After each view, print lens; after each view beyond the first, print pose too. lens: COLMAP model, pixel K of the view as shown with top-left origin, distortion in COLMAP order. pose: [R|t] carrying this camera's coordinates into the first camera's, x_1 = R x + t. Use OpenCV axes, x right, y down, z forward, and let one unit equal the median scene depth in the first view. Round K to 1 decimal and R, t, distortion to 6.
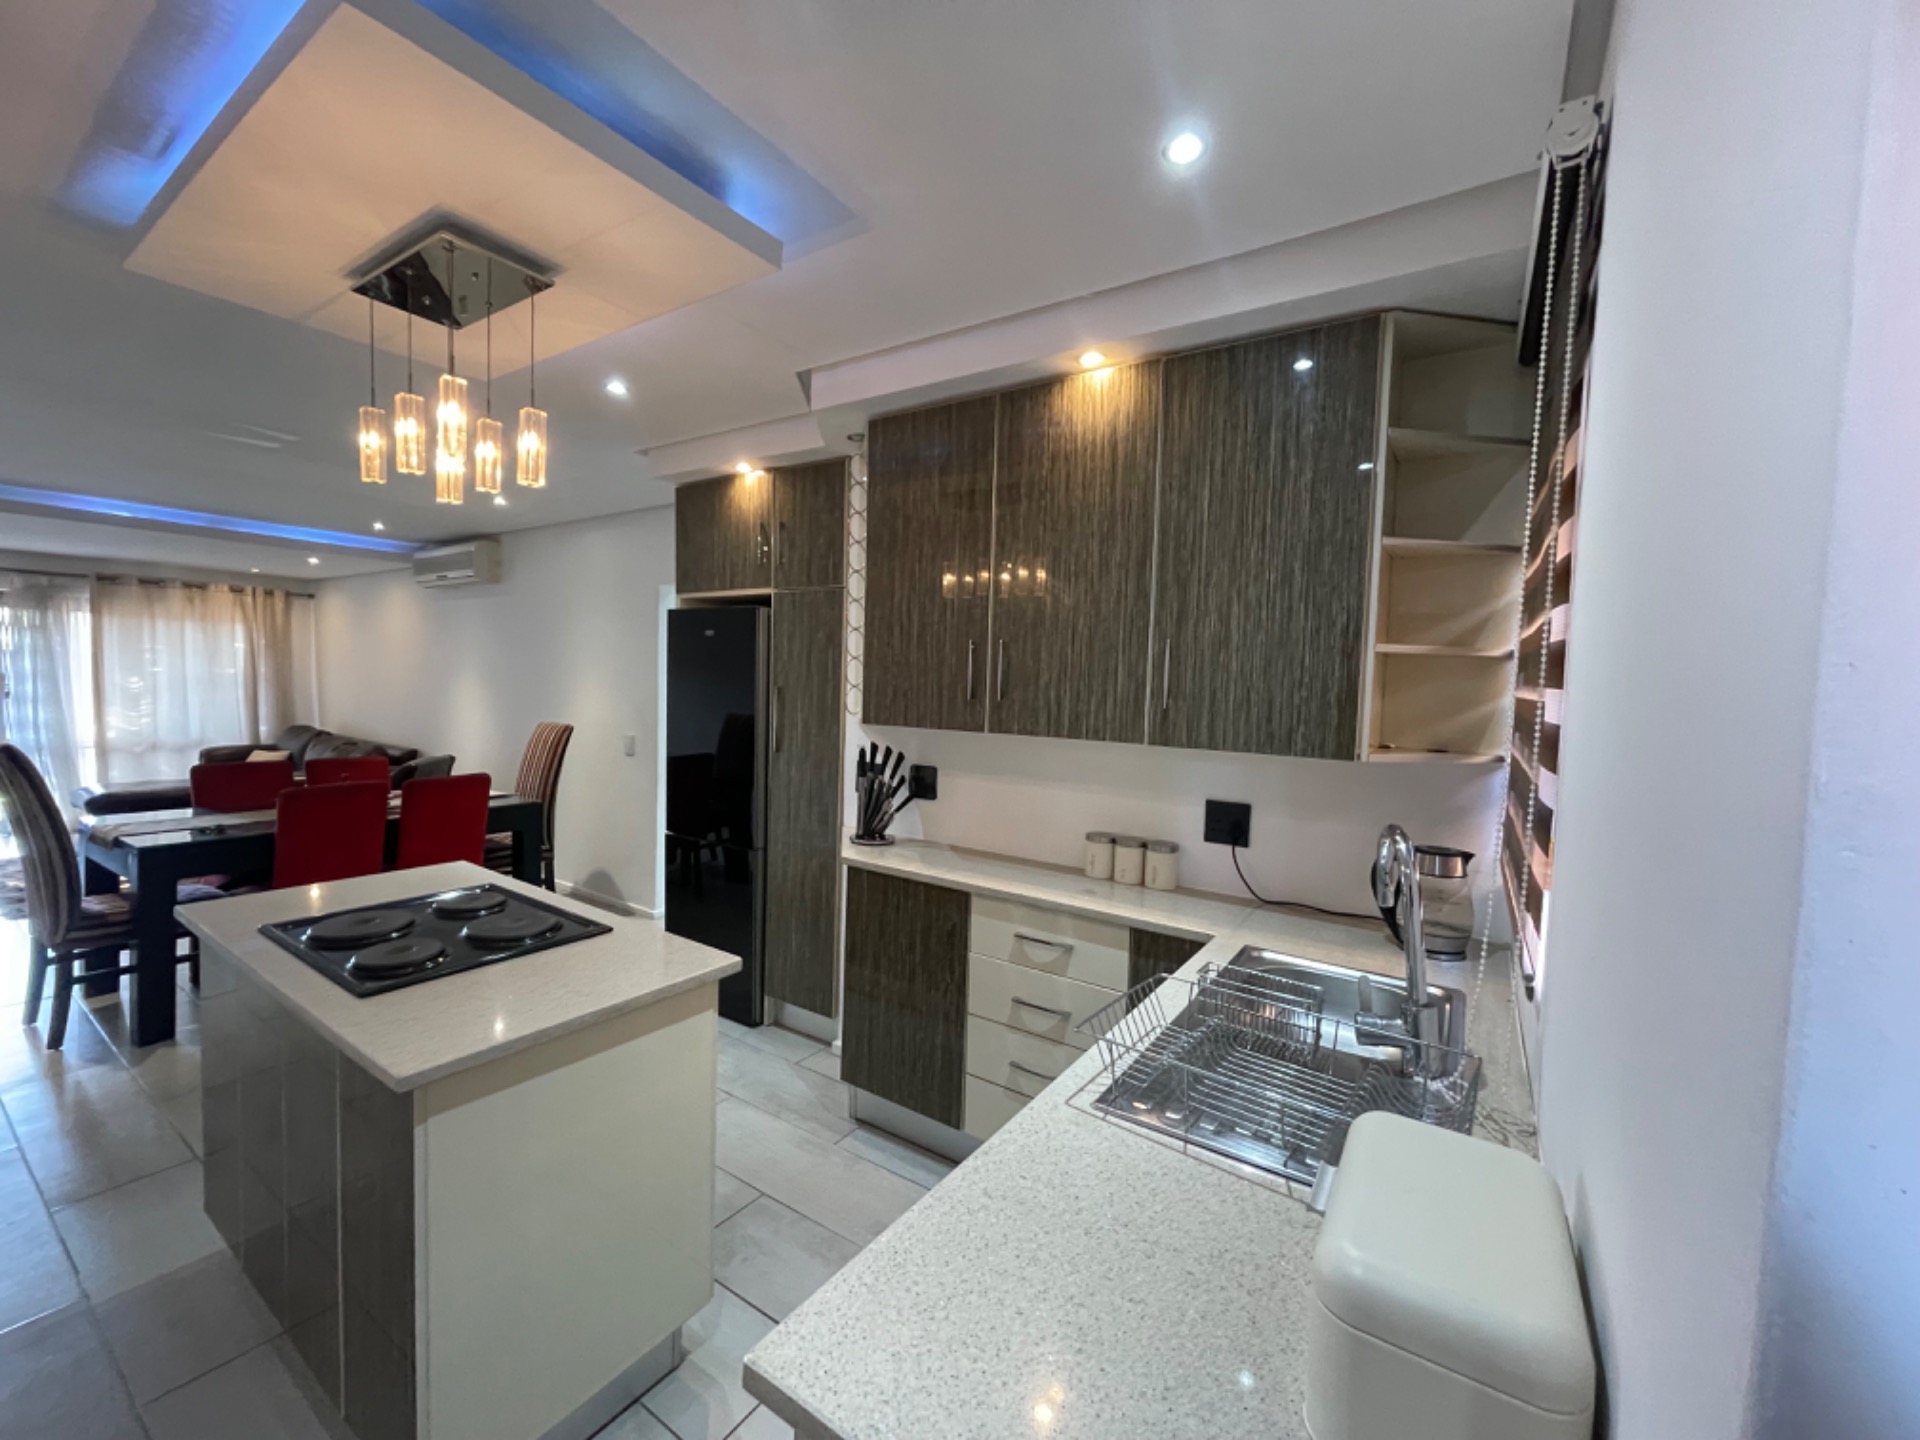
lens RADIAL K [[767.5, 0, 965.0], [0, 767.5, 725.1], [0, 0, 1]] dist [0.000882, -0.003017]
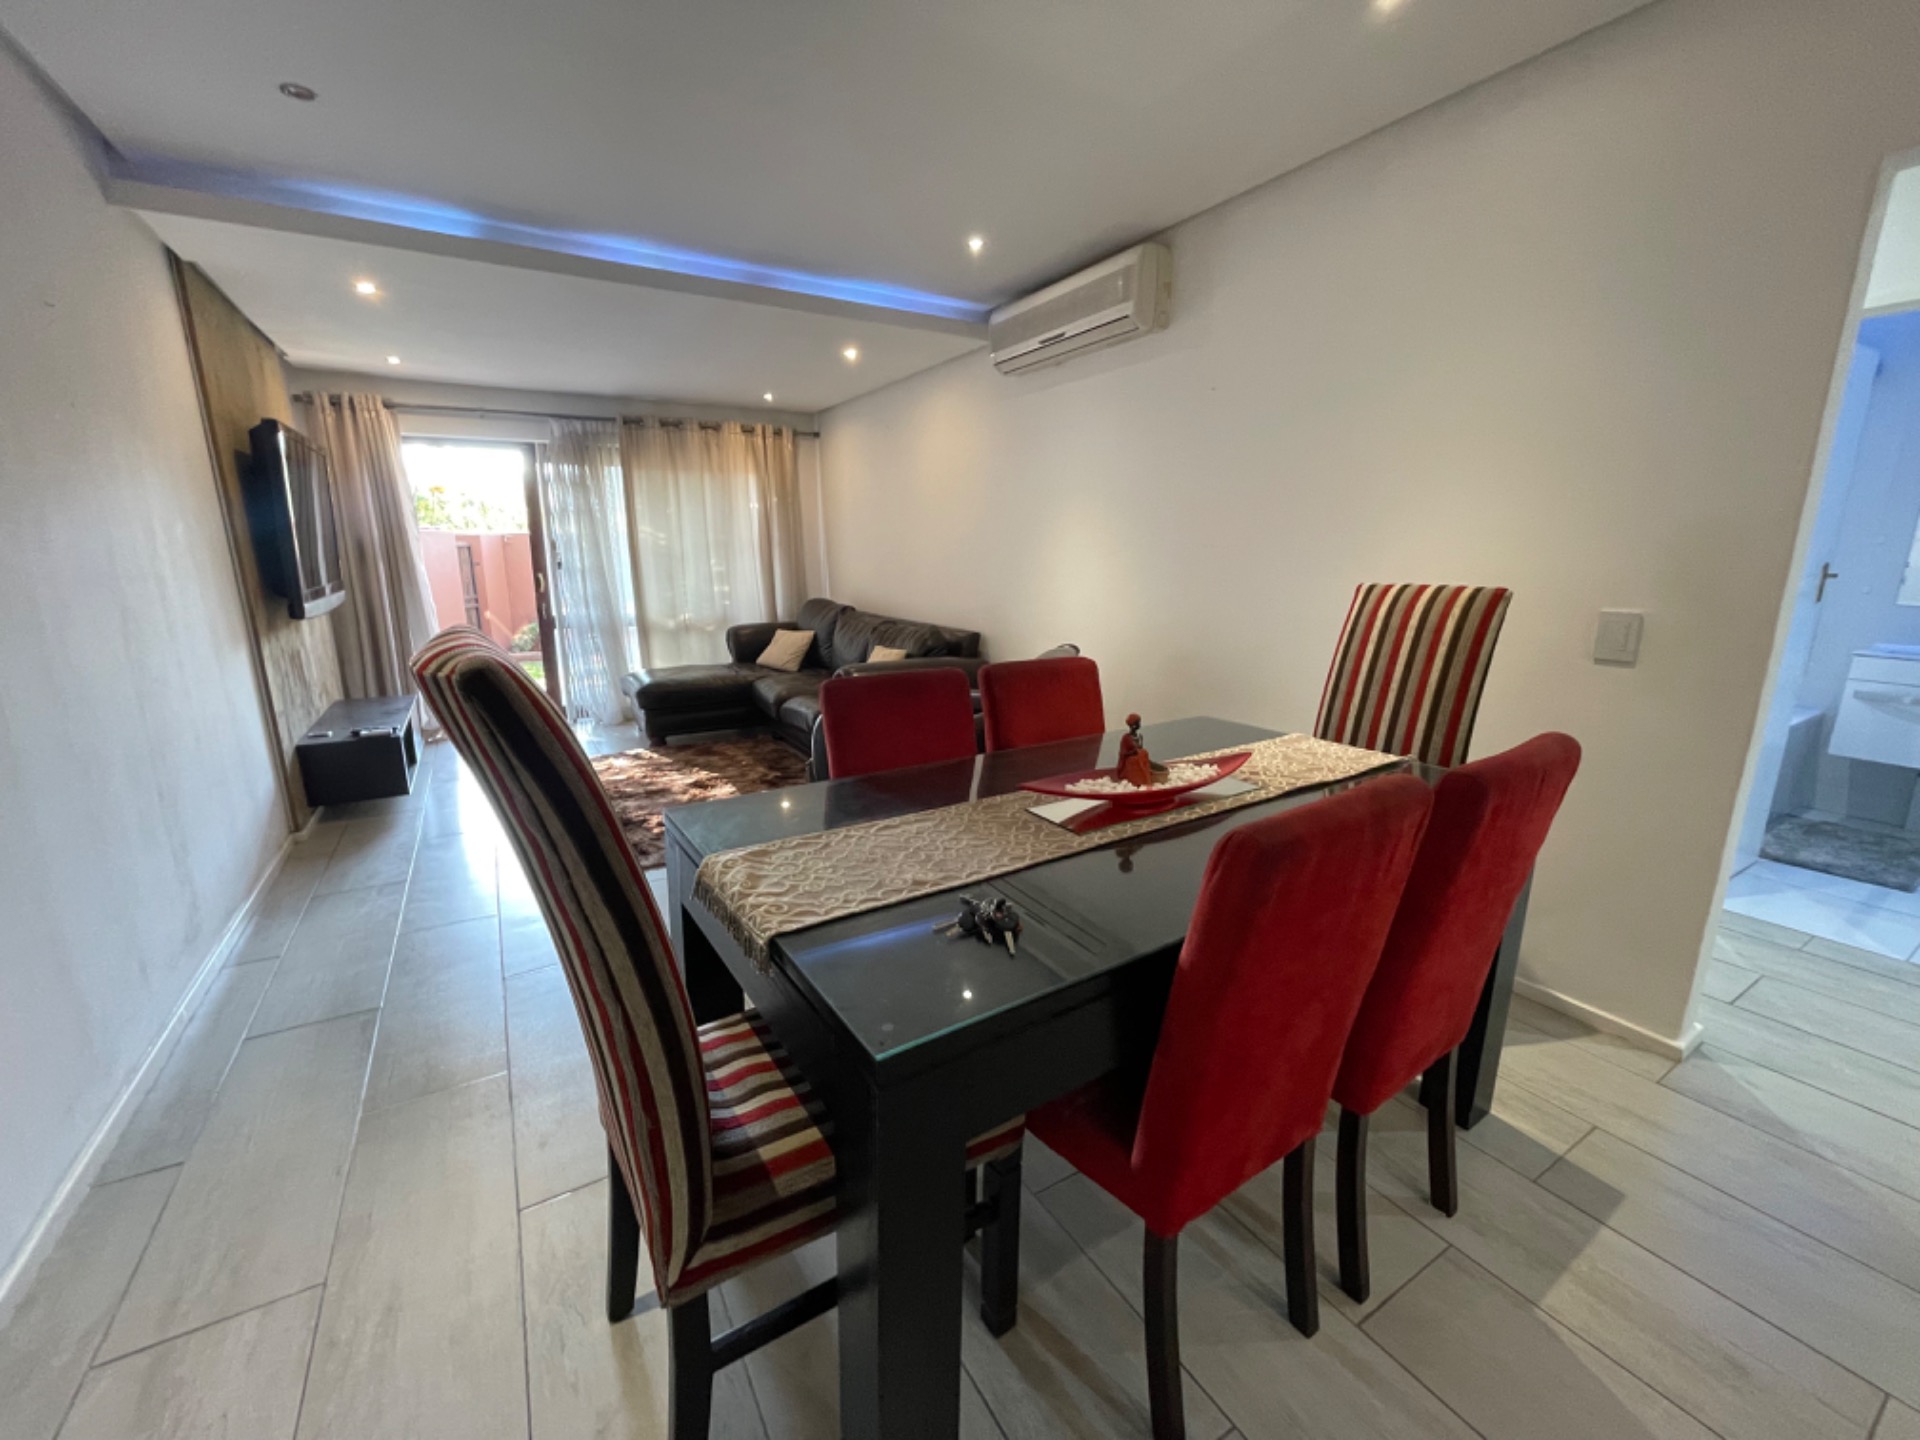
lens RADIAL K [[773.9, 0, 949.3], [0, 773.9, 721.2], [0, 0, 1]] dist [0.001286, 0.000119]
pose [[0.899255, 0.061224, -0.433118, -0.410212], [0.008872, 0.987400, 0.157996, 0.000799], [0.437334, -0.145922, 0.887381, 0.341061]]
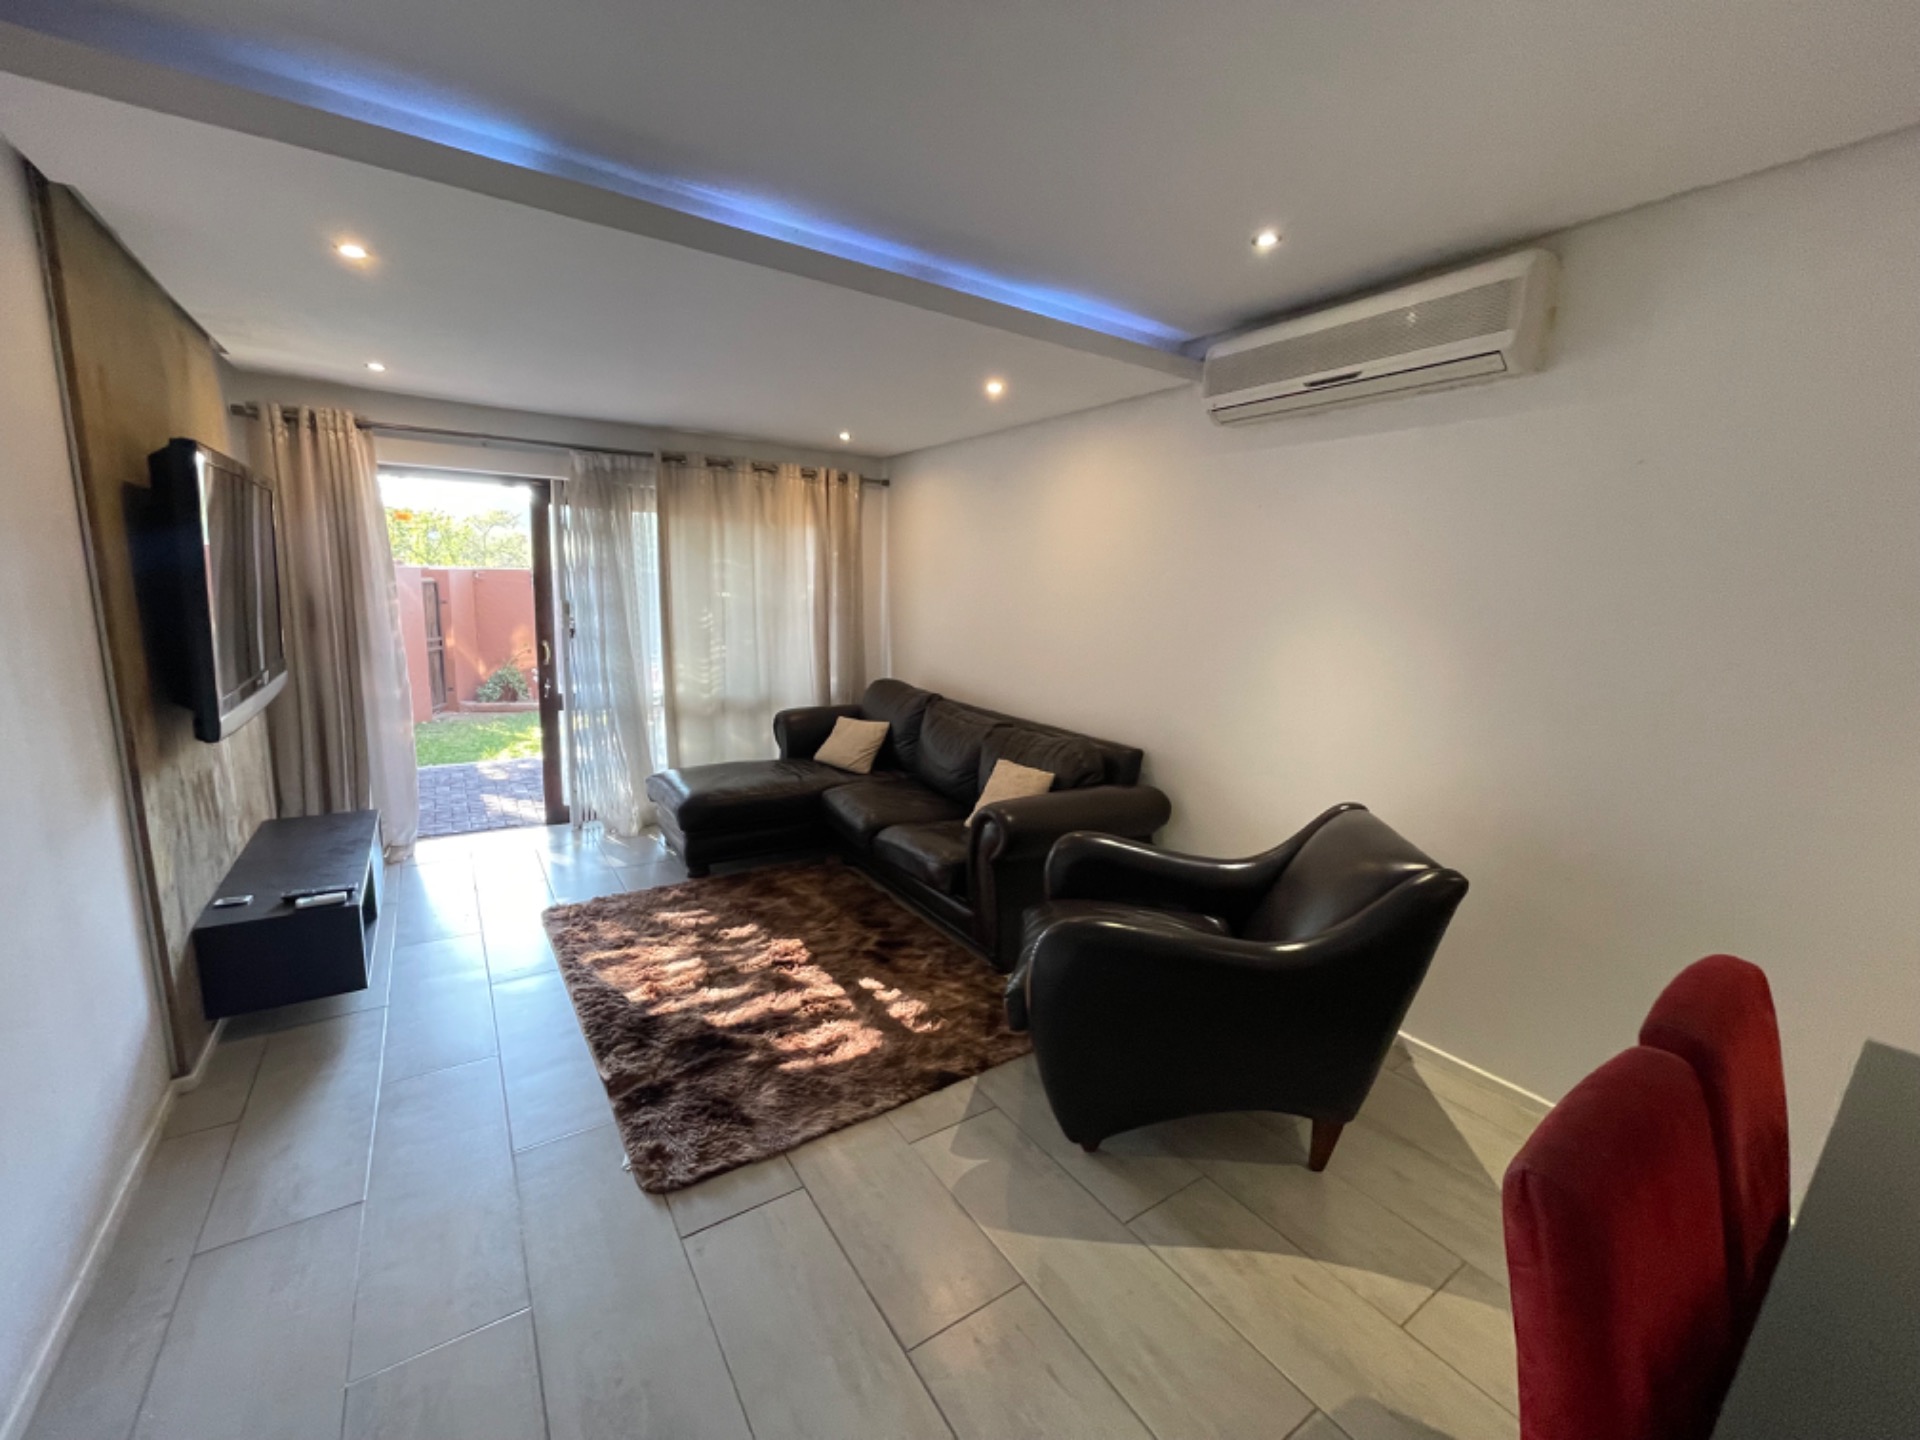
lens RADIAL K [[772.9, 0, 953.0], [0, 772.9, 720.8], [0, 0, 1]] dist [0.001348, -0.000022]
pose [[0.920220, 0.063928, -0.386145, -0.597626], [-0.023730, 0.993869, 0.107989, -0.040388], [0.390681, -0.090211, 0.916095, 0.436489]]
